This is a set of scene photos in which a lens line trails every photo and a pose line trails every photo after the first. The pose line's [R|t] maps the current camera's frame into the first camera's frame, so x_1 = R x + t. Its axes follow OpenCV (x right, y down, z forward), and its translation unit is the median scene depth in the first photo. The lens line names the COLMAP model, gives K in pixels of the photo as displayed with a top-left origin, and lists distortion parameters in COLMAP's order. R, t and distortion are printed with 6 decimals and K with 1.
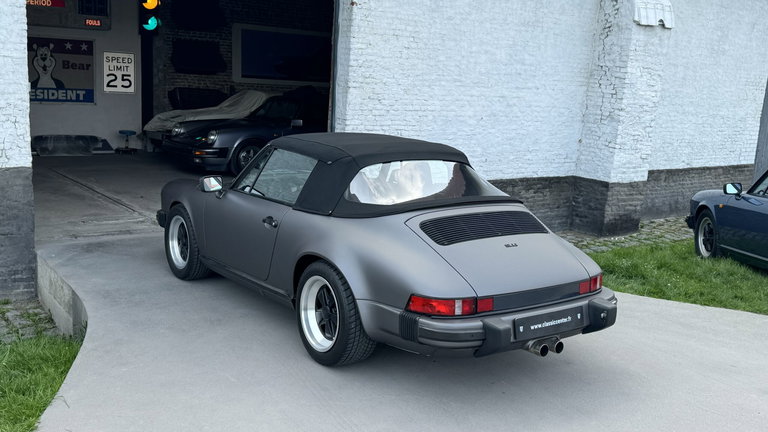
lens RADIAL K [[772.5, 0, 384.0], [0, 772.5, 216.0], [0, 0, 1]] dist [0.174015, -0.367964]
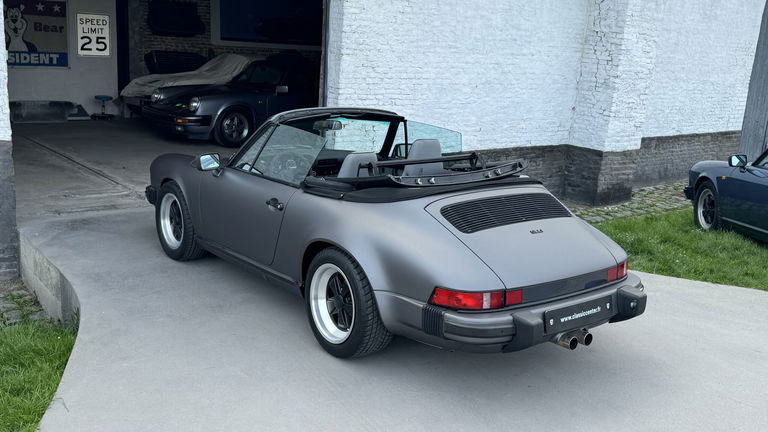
lens RADIAL K [[769.4, 0, 384.0], [0, 769.4, 216.0], [0, 0, 1]] dist [0.163707, -0.337009]
pose [[0.999391, -0.004656, 0.034568, -0.026424], [0.002911, 0.998727, 0.050352, -0.014115], [-0.034759, -0.050220, 0.998133, 0.032796]]
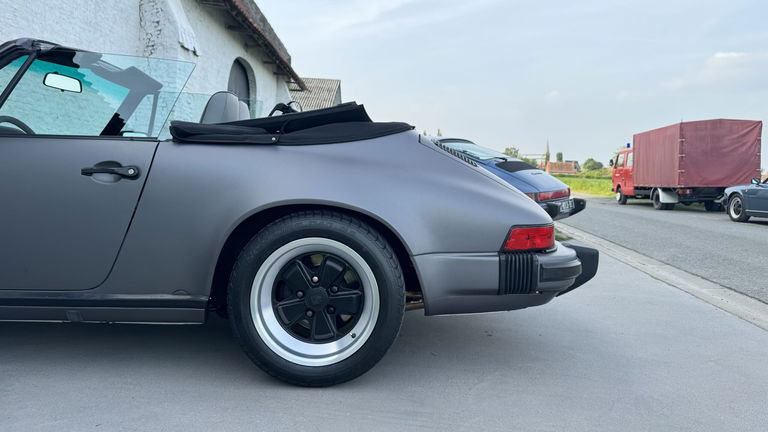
lens RADIAL K [[532.7, 0, 383.6], [0, 532.7, 236.7], [0, 0, 1]] dist [0.002698, -0.001521]
pose [[0.588308, -0.122937, 0.799237, -0.186191], [0.128164, 0.990059, 0.057949, 0.030105], [-0.798416, 0.068342, 0.598216, 0.362246]]
